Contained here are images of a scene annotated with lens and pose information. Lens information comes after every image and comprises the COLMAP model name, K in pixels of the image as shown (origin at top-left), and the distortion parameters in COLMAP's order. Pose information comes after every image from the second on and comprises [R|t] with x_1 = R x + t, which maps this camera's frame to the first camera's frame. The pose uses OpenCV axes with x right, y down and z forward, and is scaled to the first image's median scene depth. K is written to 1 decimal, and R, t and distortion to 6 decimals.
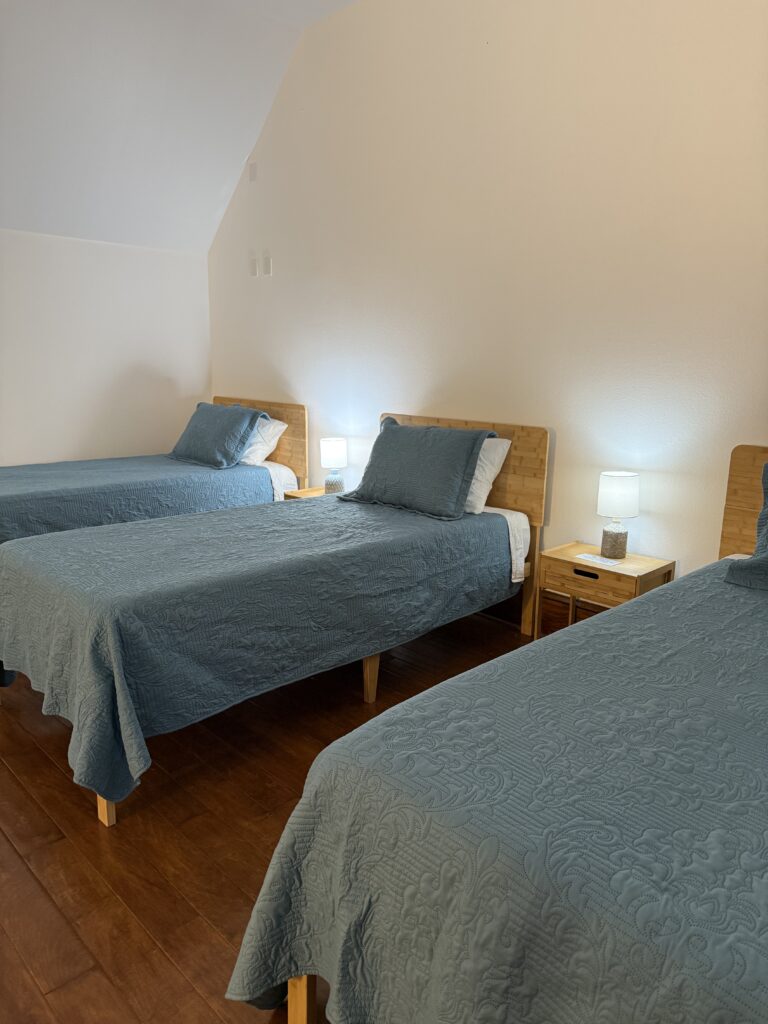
lens RADIAL K [[721.5, 0, 379.7], [0, 721.5, 515.7], [0, 0, 1]] dist [0.103002, -0.151220]
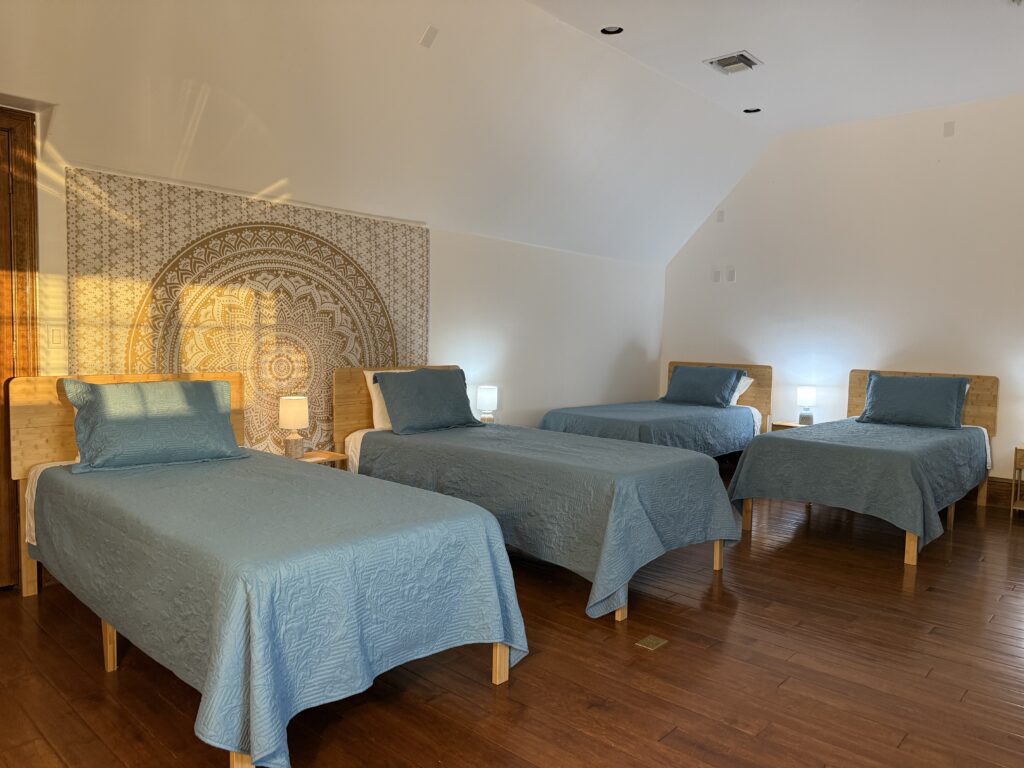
lens RADIAL K [[721.5, 0, 512.0], [0, 721.5, 384.0], [0, 0, 1]] dist [0.103002, -0.151220]
pose [[0.998085, 0.002422, 0.061817, -0.738571], [0.006681, 0.989170, -0.146622, 0.102480], [-0.061503, 0.146754, 0.987259, -0.451124]]
